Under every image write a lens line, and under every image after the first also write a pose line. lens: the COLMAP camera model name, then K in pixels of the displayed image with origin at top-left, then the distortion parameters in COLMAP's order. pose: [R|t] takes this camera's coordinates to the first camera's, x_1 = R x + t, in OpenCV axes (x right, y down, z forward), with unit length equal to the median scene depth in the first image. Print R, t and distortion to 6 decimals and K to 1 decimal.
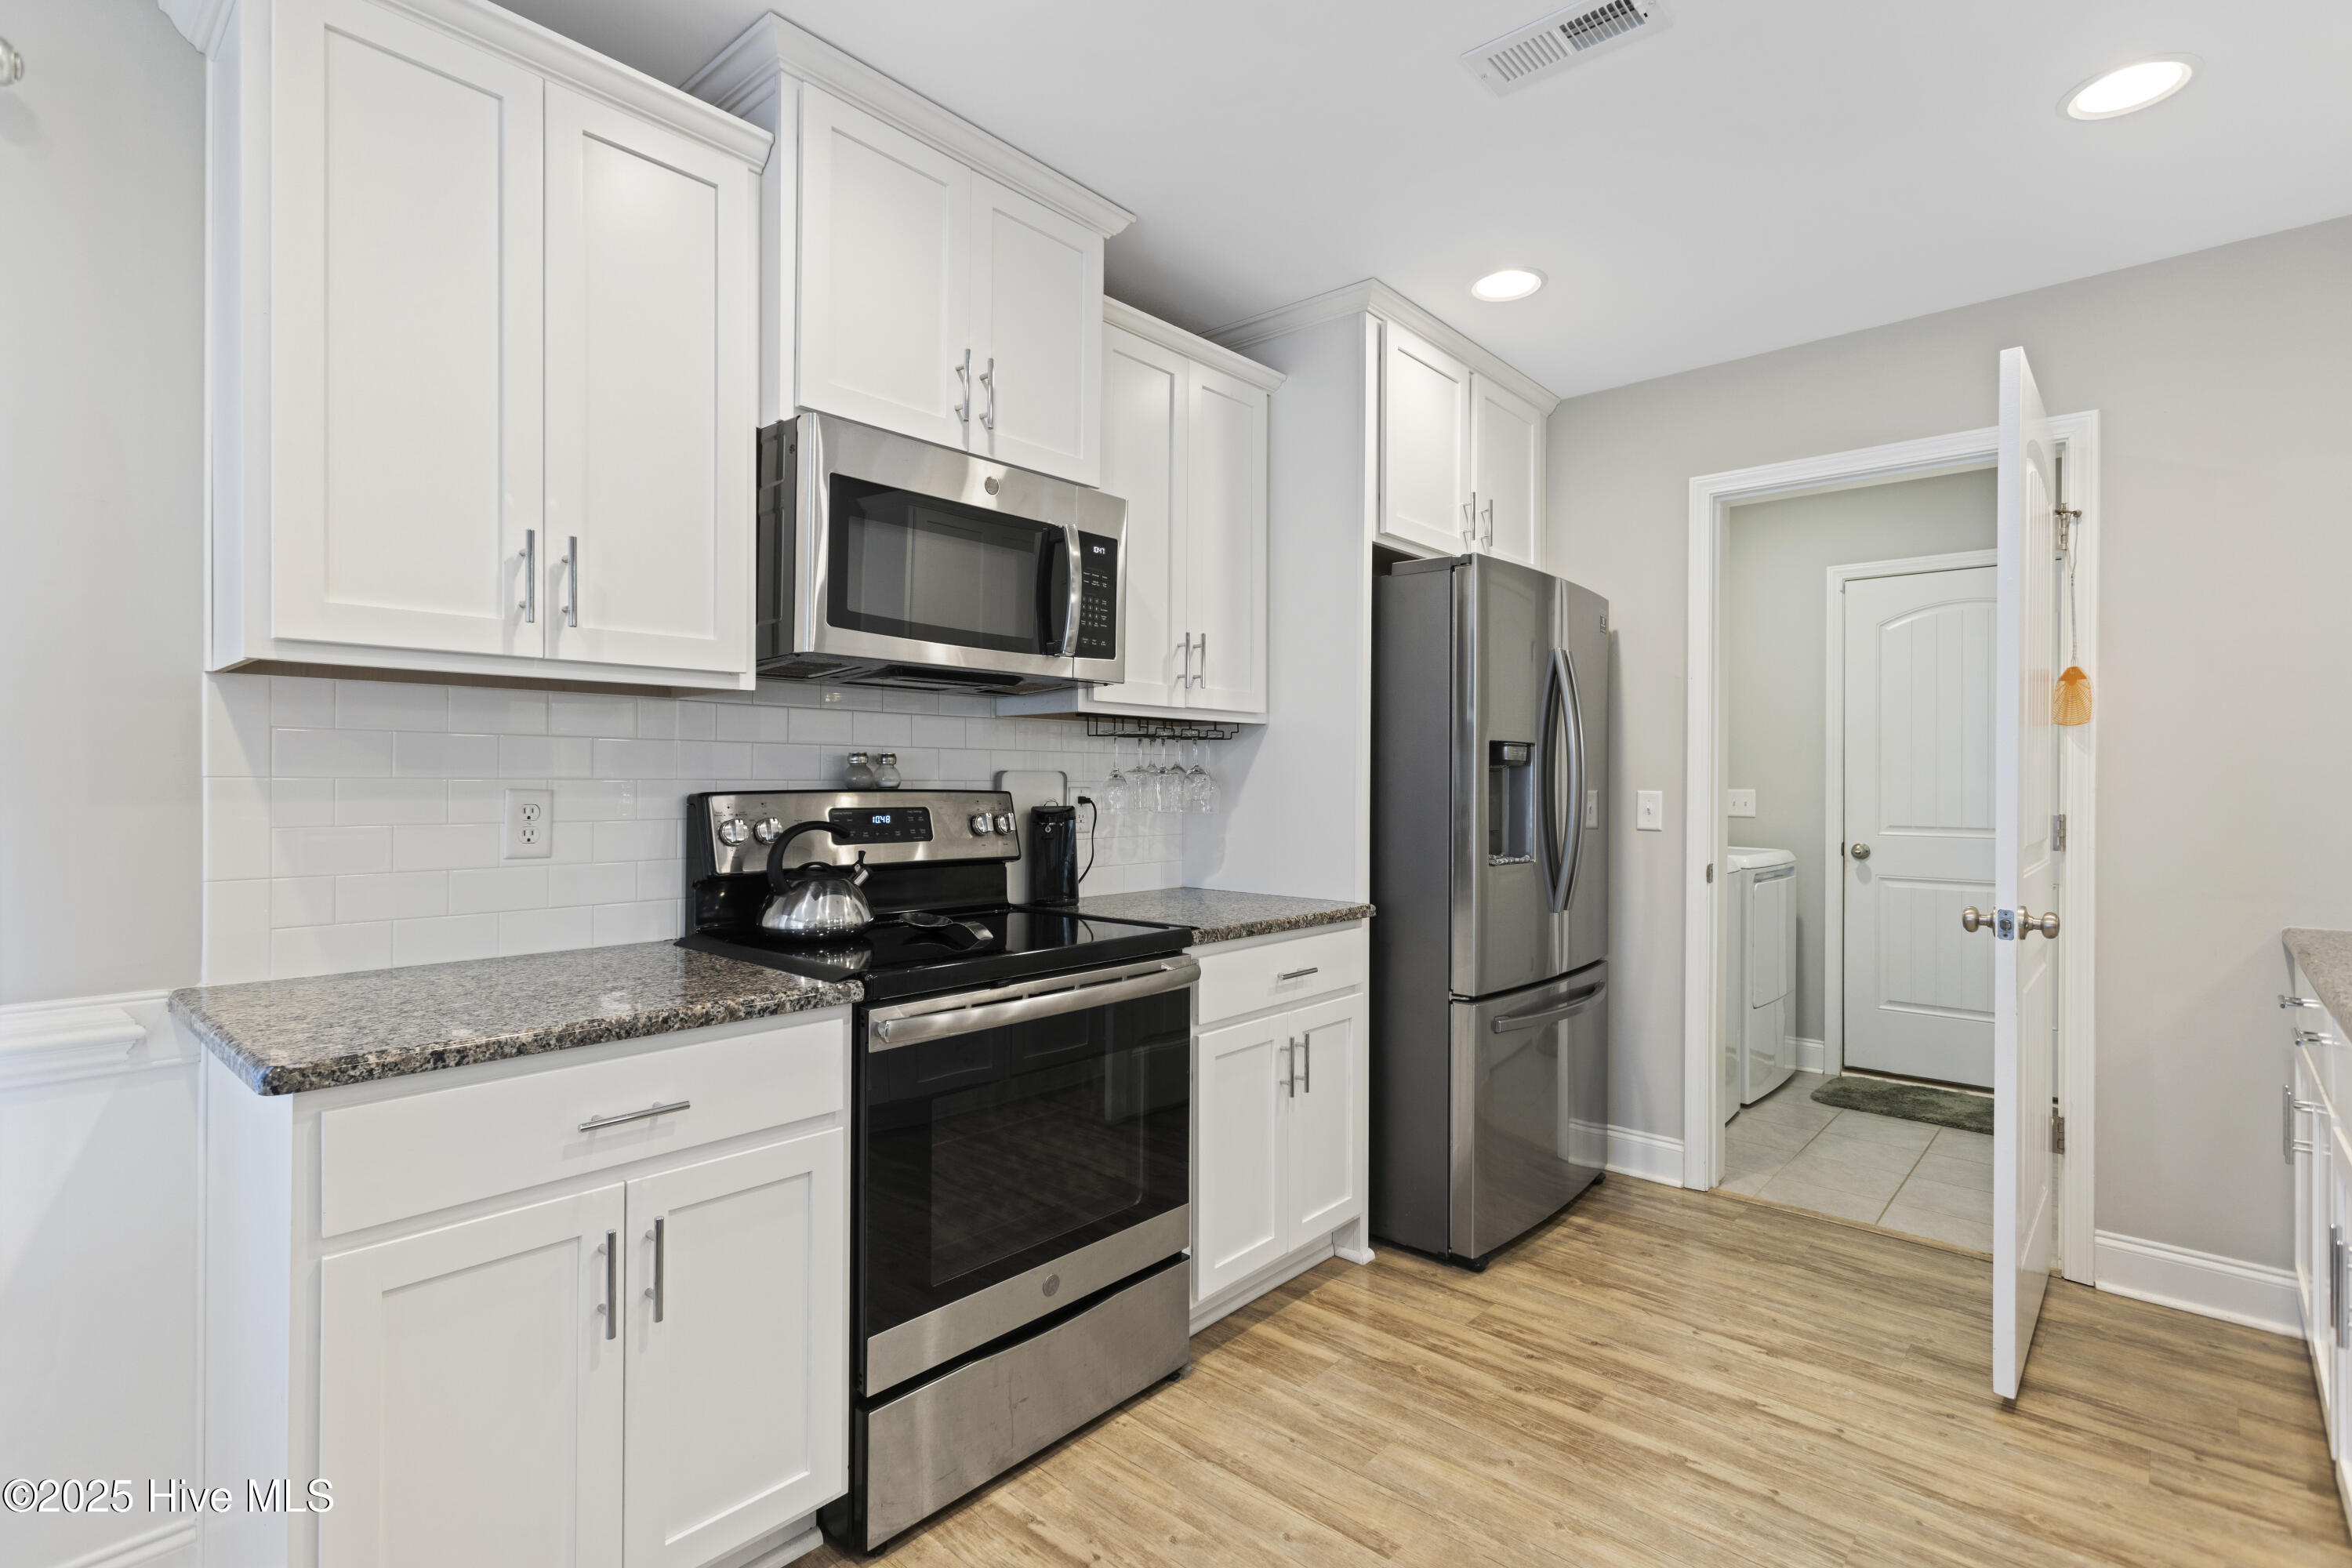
lens RADIAL K [[1102.0, 0, 1172.8], [0, 1102.0, 775.1], [0, 0, 1]] dist [0.000377, 0.000237]
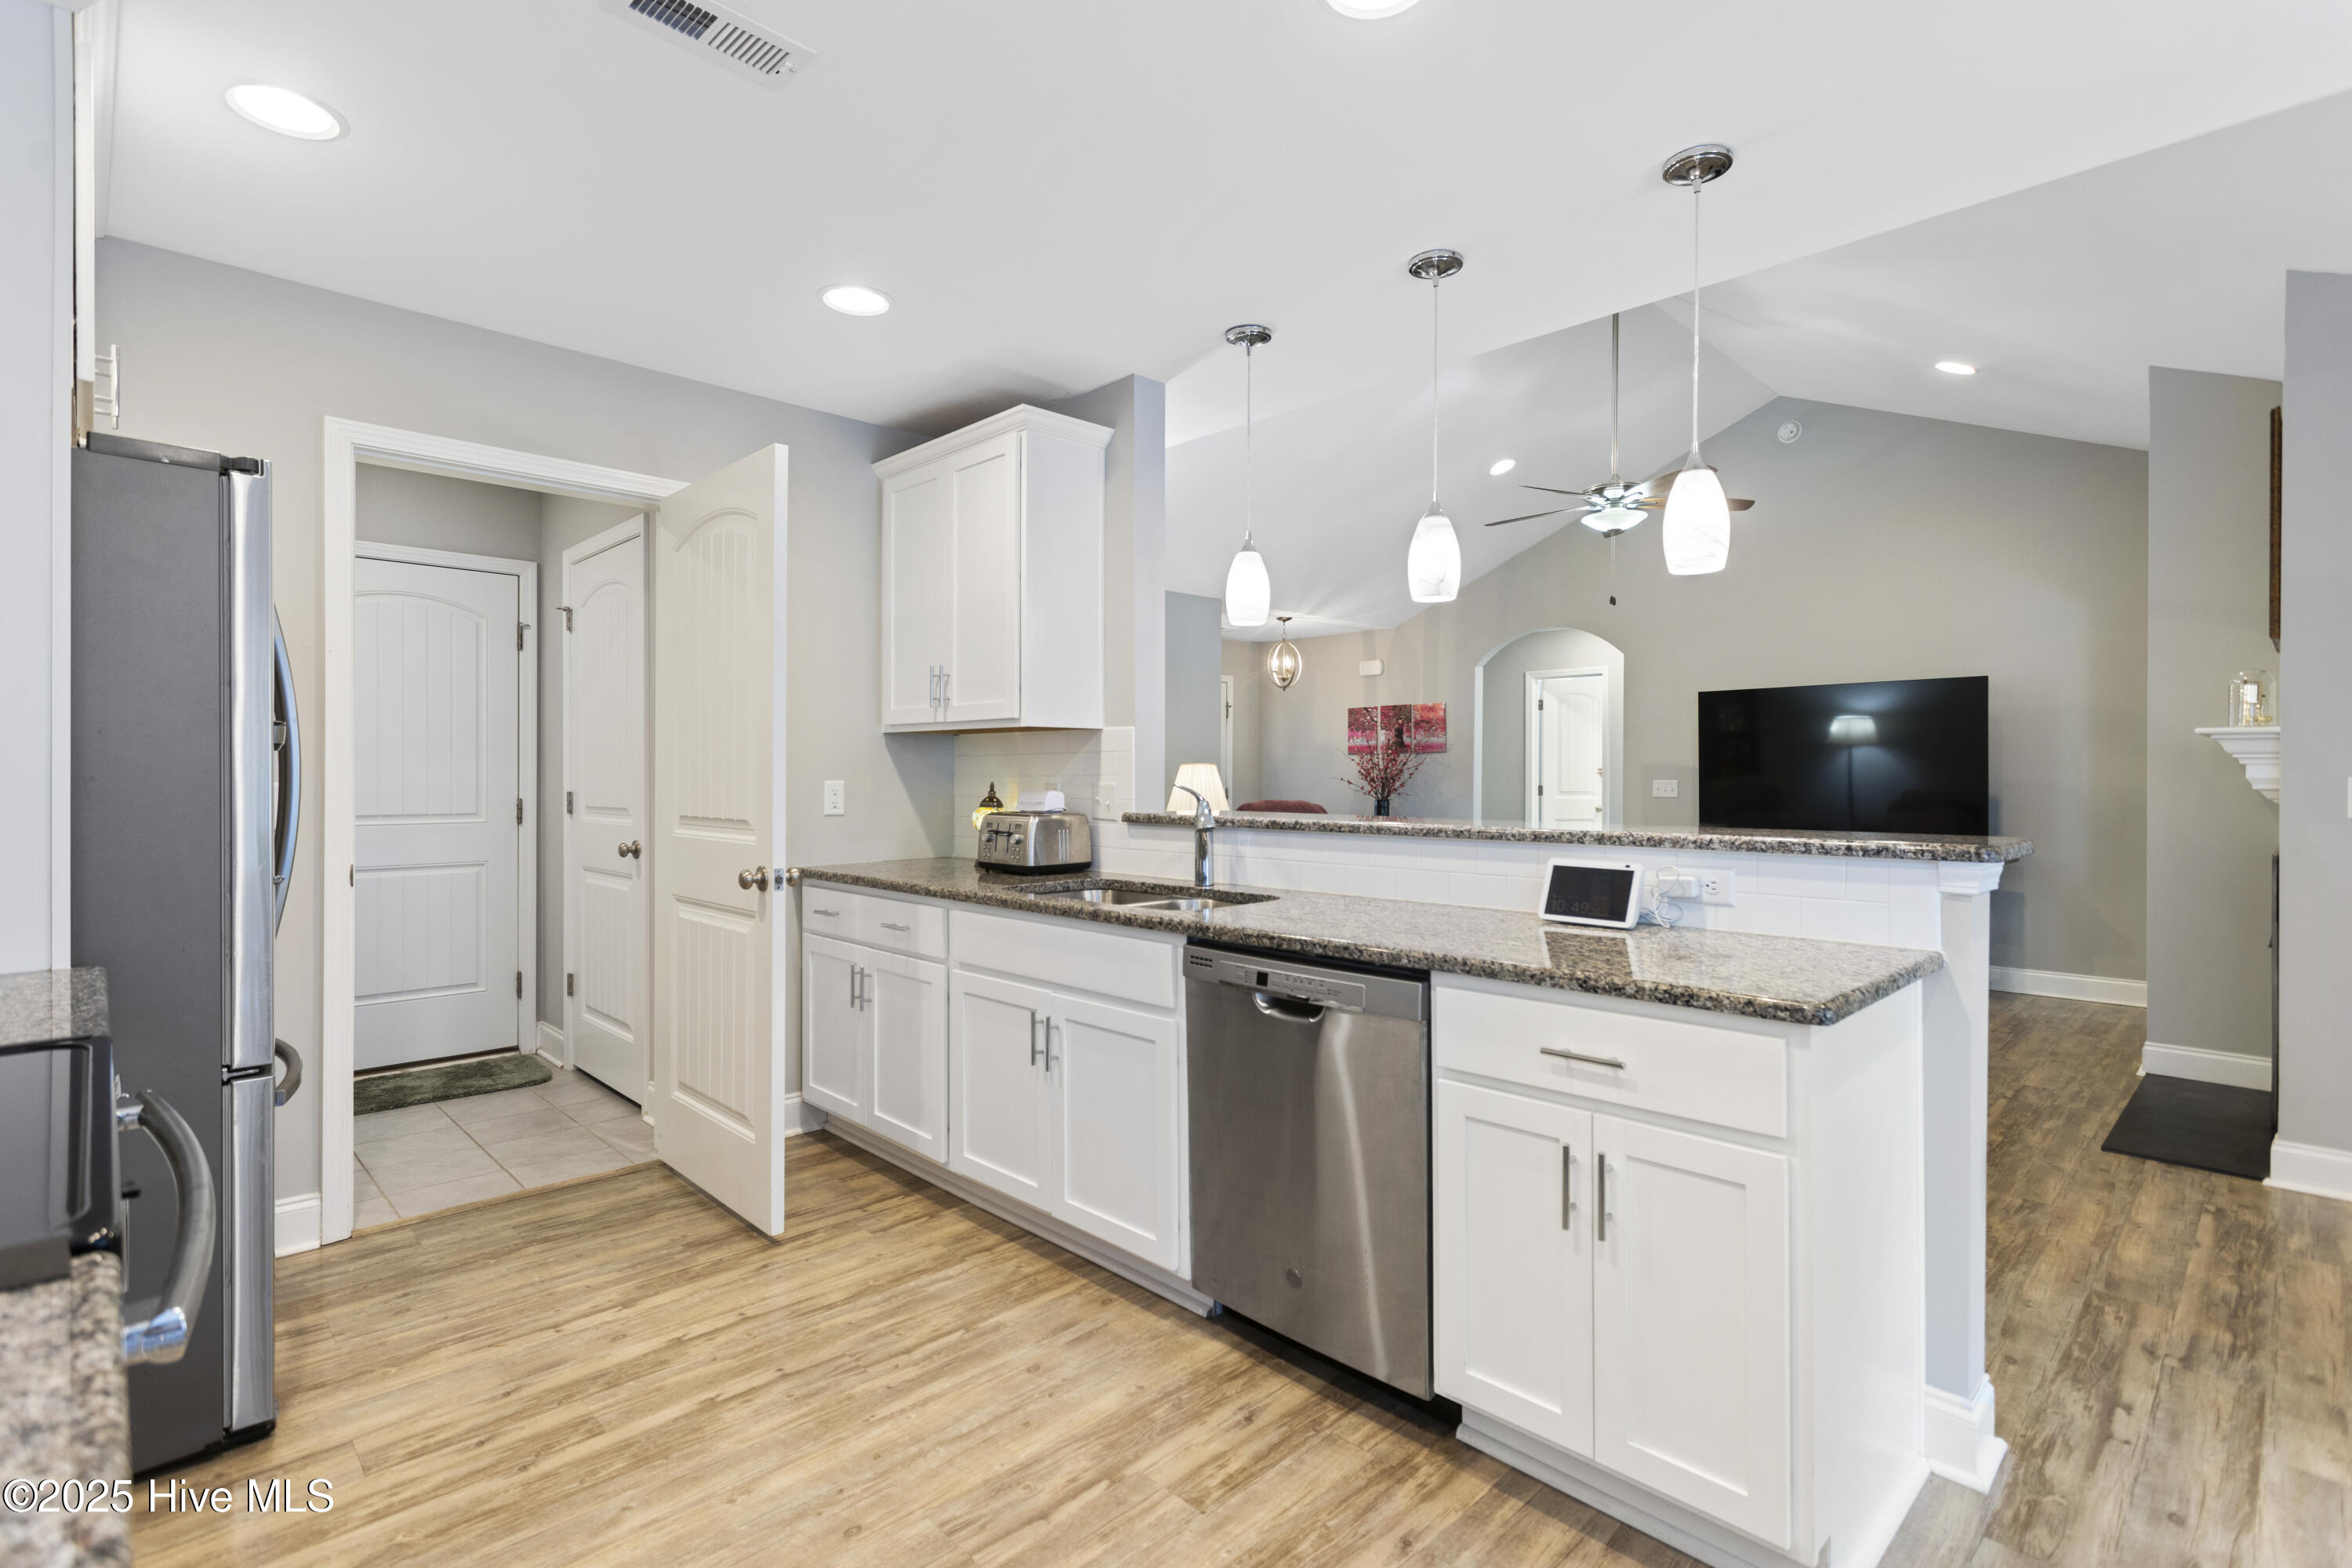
lens RADIAL K [[1102.0, 0, 1172.8], [0, 1102.0, 775.1], [0, 0, 1]] dist [0.000377, 0.000237]
pose [[0.063320, -0.007071, 0.997968, -0.522554], [-0.004193, 0.999964, 0.007352, -0.000607], [-0.997984, -0.004650, 0.063288, 0.434997]]
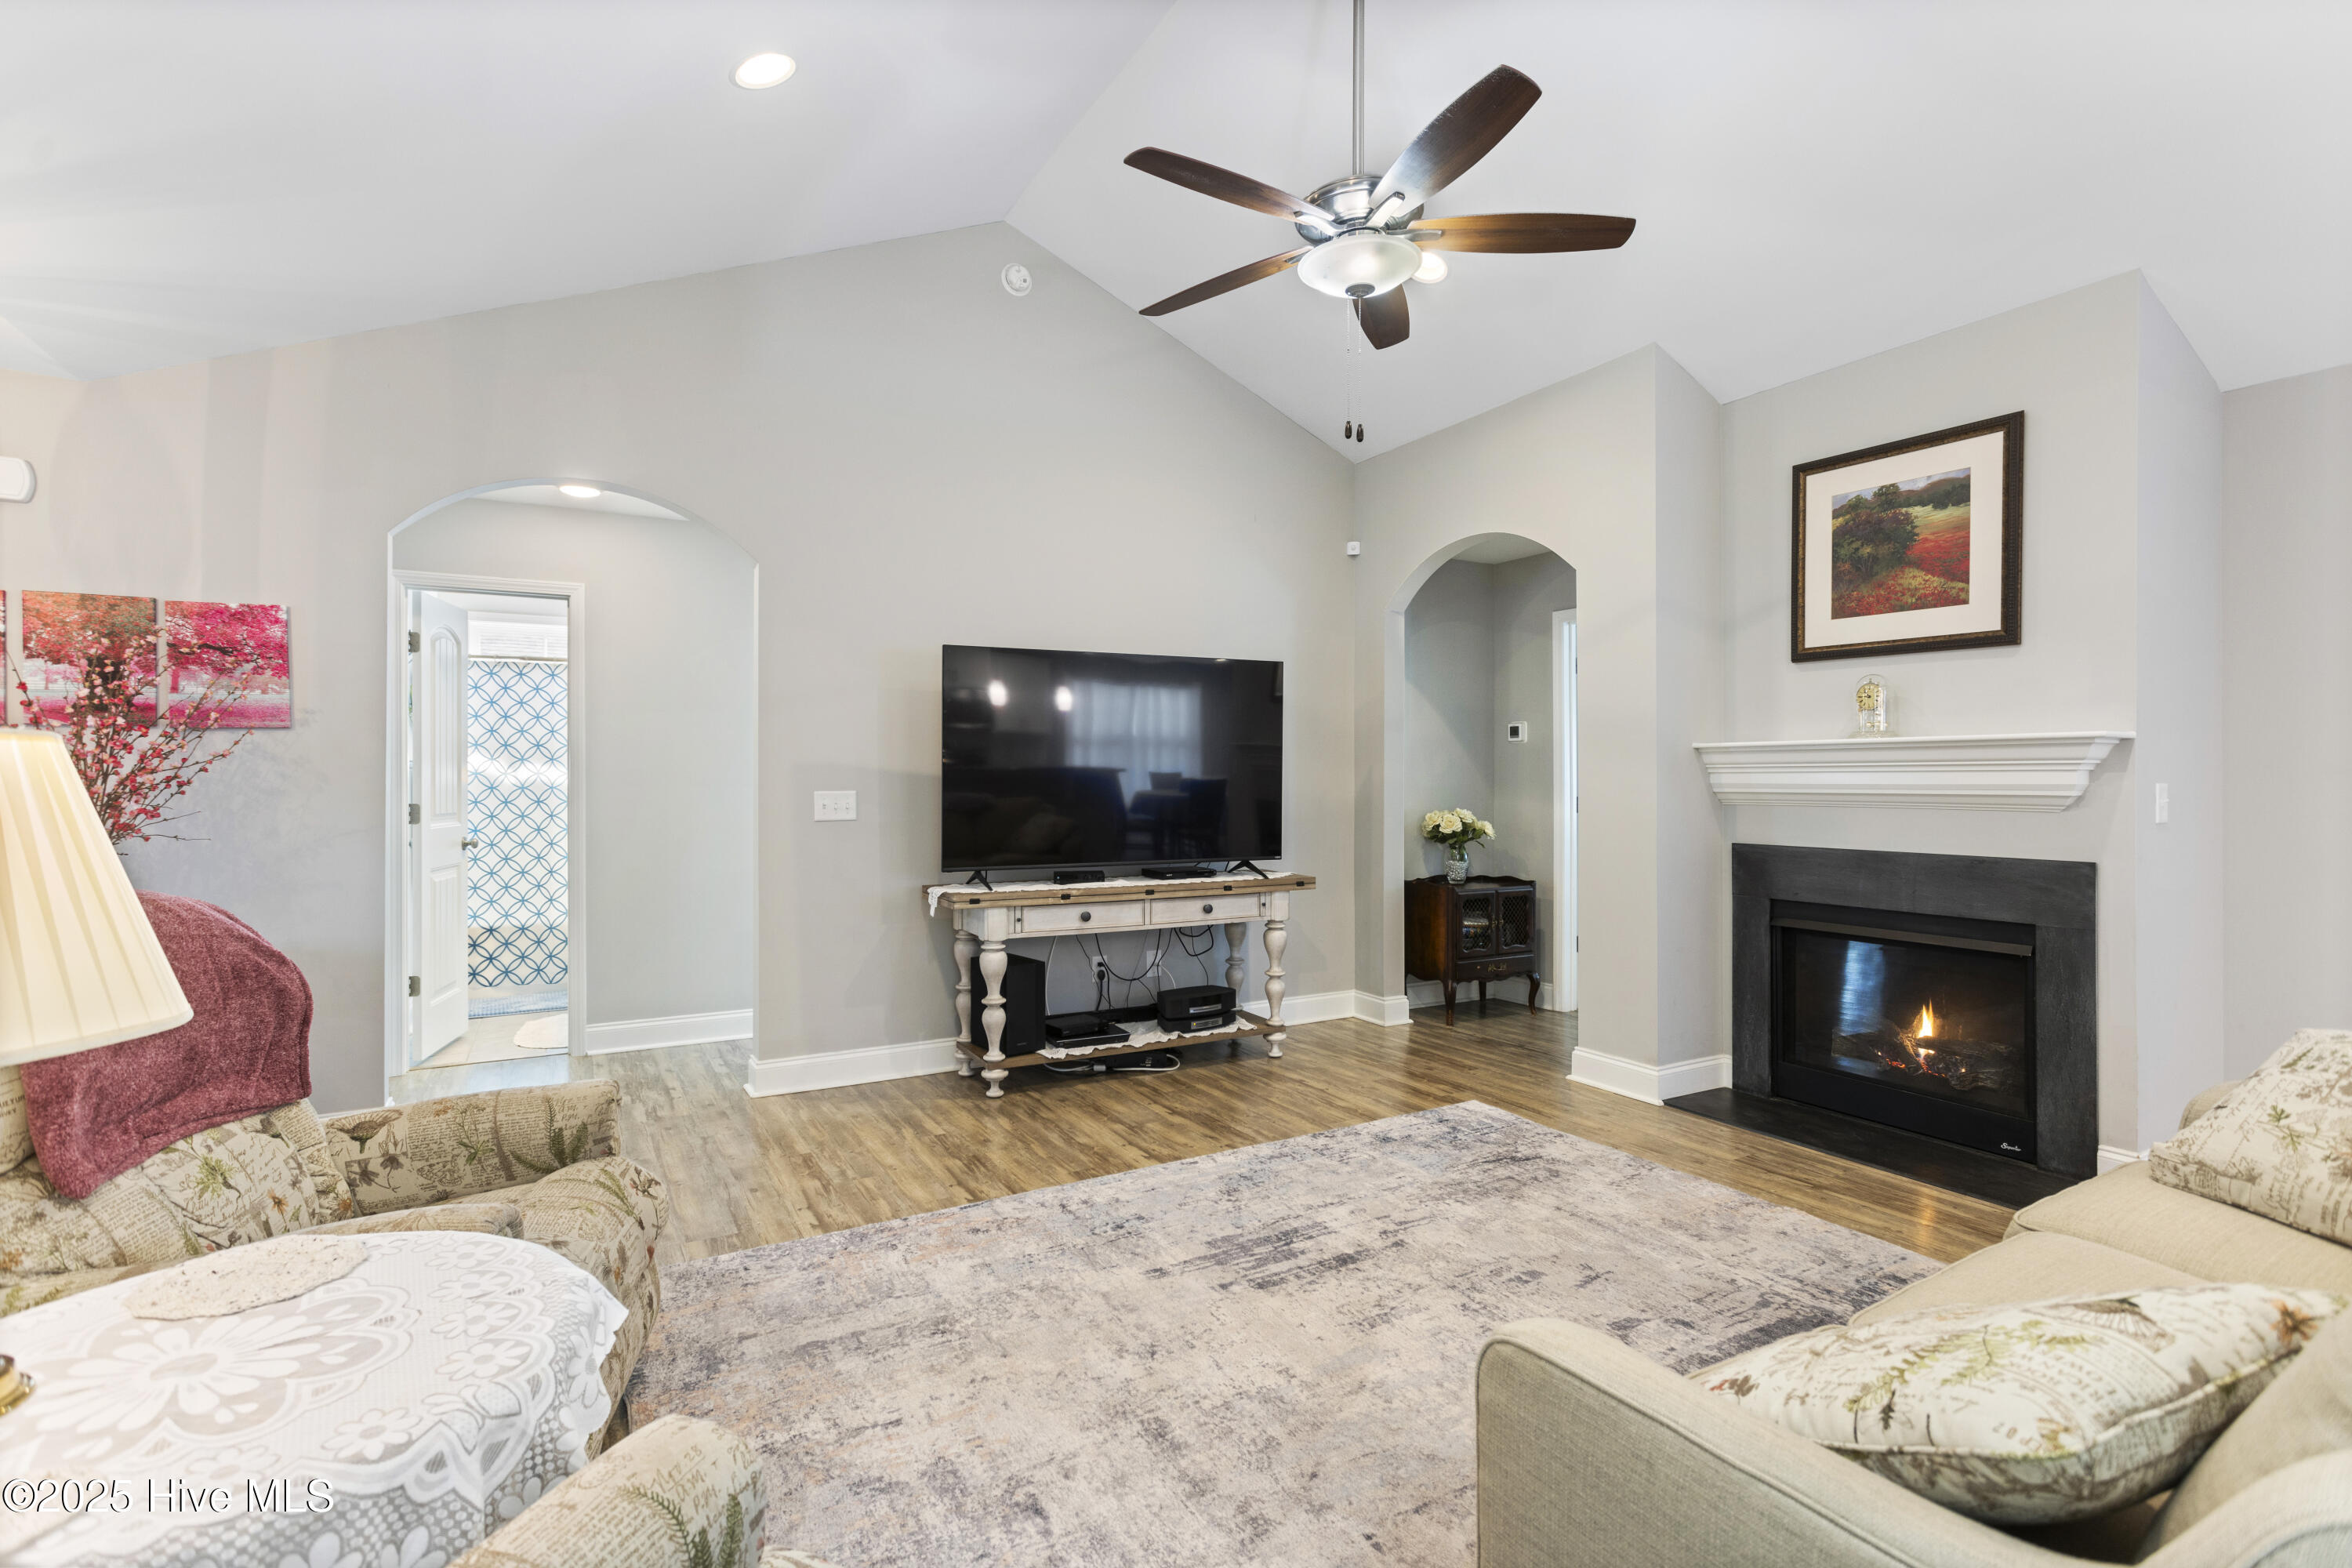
lens RADIAL K [[1094.5, 0, 1179.3], [0, 1094.5, 778.5], [0, 0, 1]] dist [0.001252, 0.000012]
pose [[-0.948526, -0.004857, 0.316663, 1.815910], [-0.005478, 0.999984, -0.001071, 0.009762], [-0.316653, -0.002750, -0.948537, 0.821350]]
